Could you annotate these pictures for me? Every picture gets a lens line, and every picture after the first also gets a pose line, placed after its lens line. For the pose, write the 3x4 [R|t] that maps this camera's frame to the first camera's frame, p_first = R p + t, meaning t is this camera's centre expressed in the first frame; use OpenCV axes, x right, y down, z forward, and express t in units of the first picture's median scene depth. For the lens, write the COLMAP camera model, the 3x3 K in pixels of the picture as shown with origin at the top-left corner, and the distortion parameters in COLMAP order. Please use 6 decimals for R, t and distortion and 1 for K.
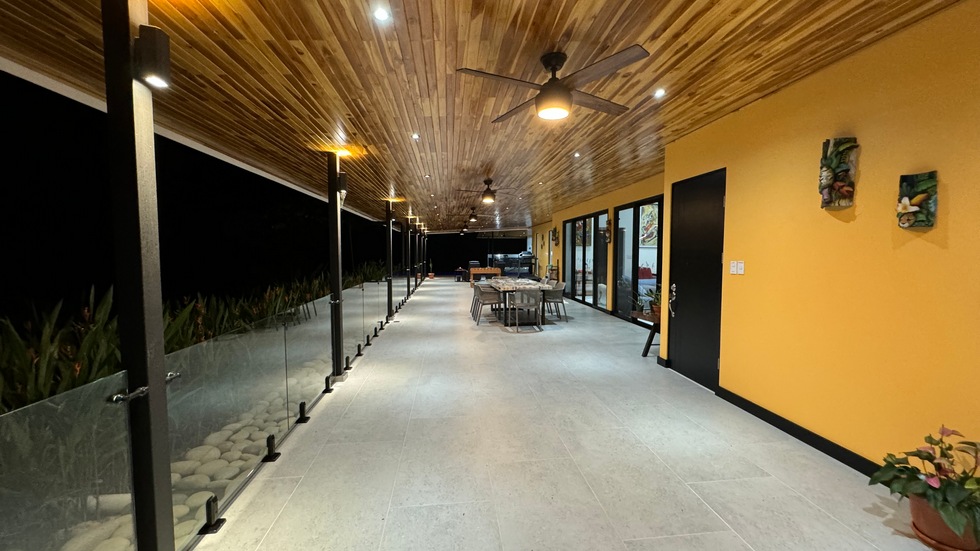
lens RADIAL K [[389.0, 0, 490.0], [0, 389.0, 275.5], [0, 0, 1]] dist [-0.000105, 0.000021]
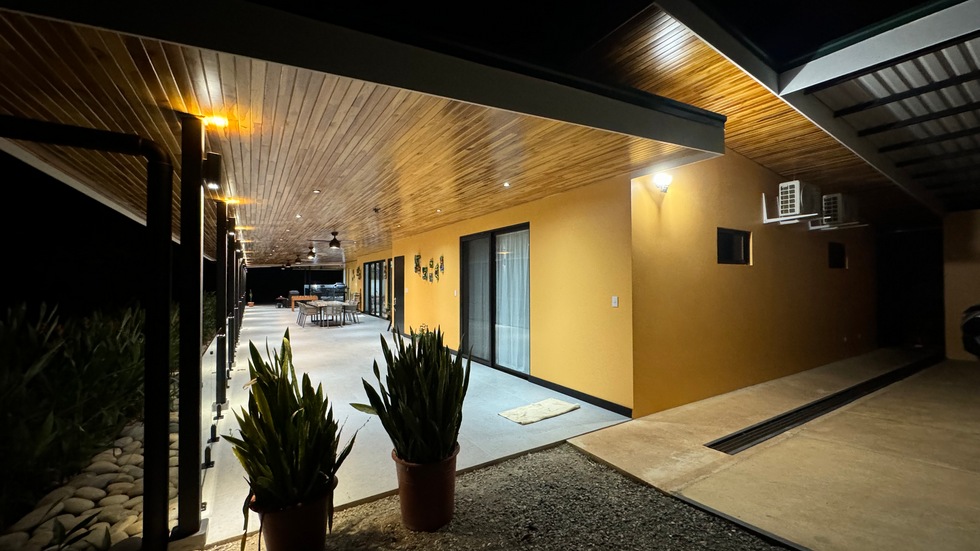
lens RADIAL K [[389.0, 0, 490.0], [0, 389.0, 275.5], [0, 0, 1]] dist [-0.000105, 0.000021]
pose [[0.902304, 0.004832, 0.431073, -0.017497], [0.027788, 0.997206, -0.069342, 0.024666], [-0.430204, 0.074546, 0.899649, -0.541212]]
